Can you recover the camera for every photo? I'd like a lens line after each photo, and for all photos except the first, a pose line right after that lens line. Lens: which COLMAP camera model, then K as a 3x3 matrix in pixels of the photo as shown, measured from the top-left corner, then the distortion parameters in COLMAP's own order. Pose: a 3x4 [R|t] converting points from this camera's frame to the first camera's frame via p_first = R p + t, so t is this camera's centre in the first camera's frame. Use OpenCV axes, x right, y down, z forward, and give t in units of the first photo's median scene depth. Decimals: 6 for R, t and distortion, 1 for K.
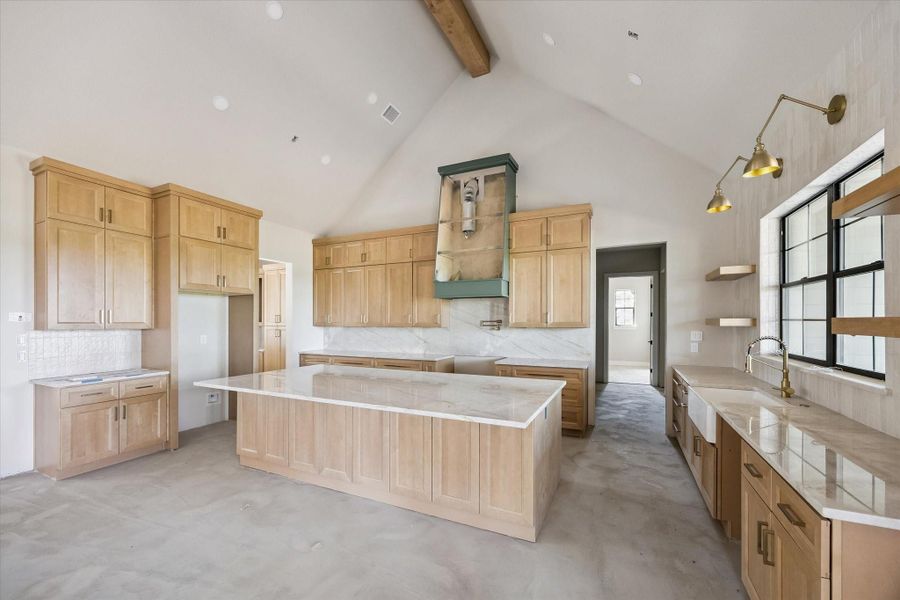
lens RADIAL K [[346.9, 0, 466.2], [0, 346.9, 318.1], [0, 0, 1]] dist [-0.007536, -0.001685]
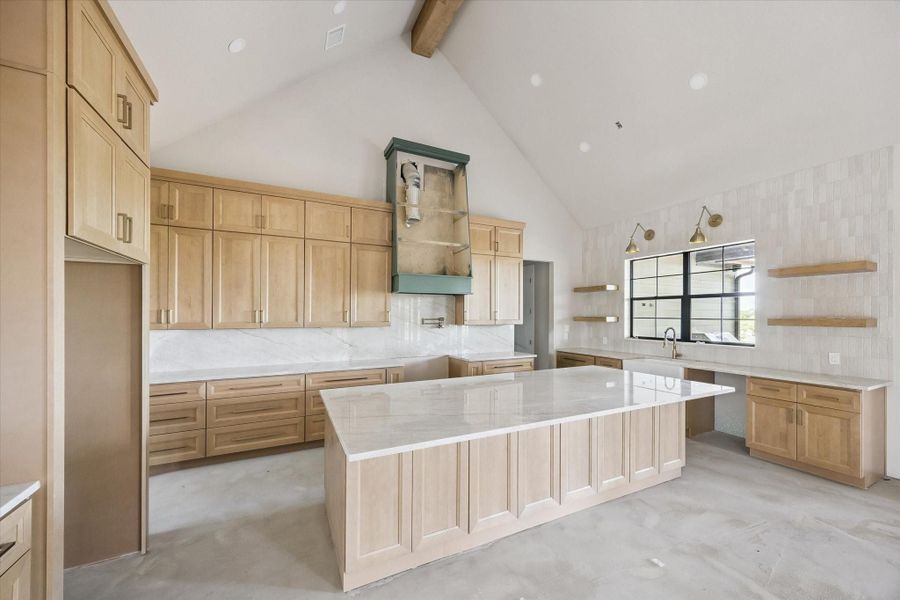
lens RADIAL K [[346.9, 0, 453.3], [0, 346.9, 312.6], [0, 0, 1]] dist [-0.007536, -0.001685]
pose [[0.635536, 0.007822, 0.772032, -0.632626], [-0.006583, 0.999967, -0.004712, -0.004760], [-0.772043, -0.002087, 0.635566, 0.347244]]
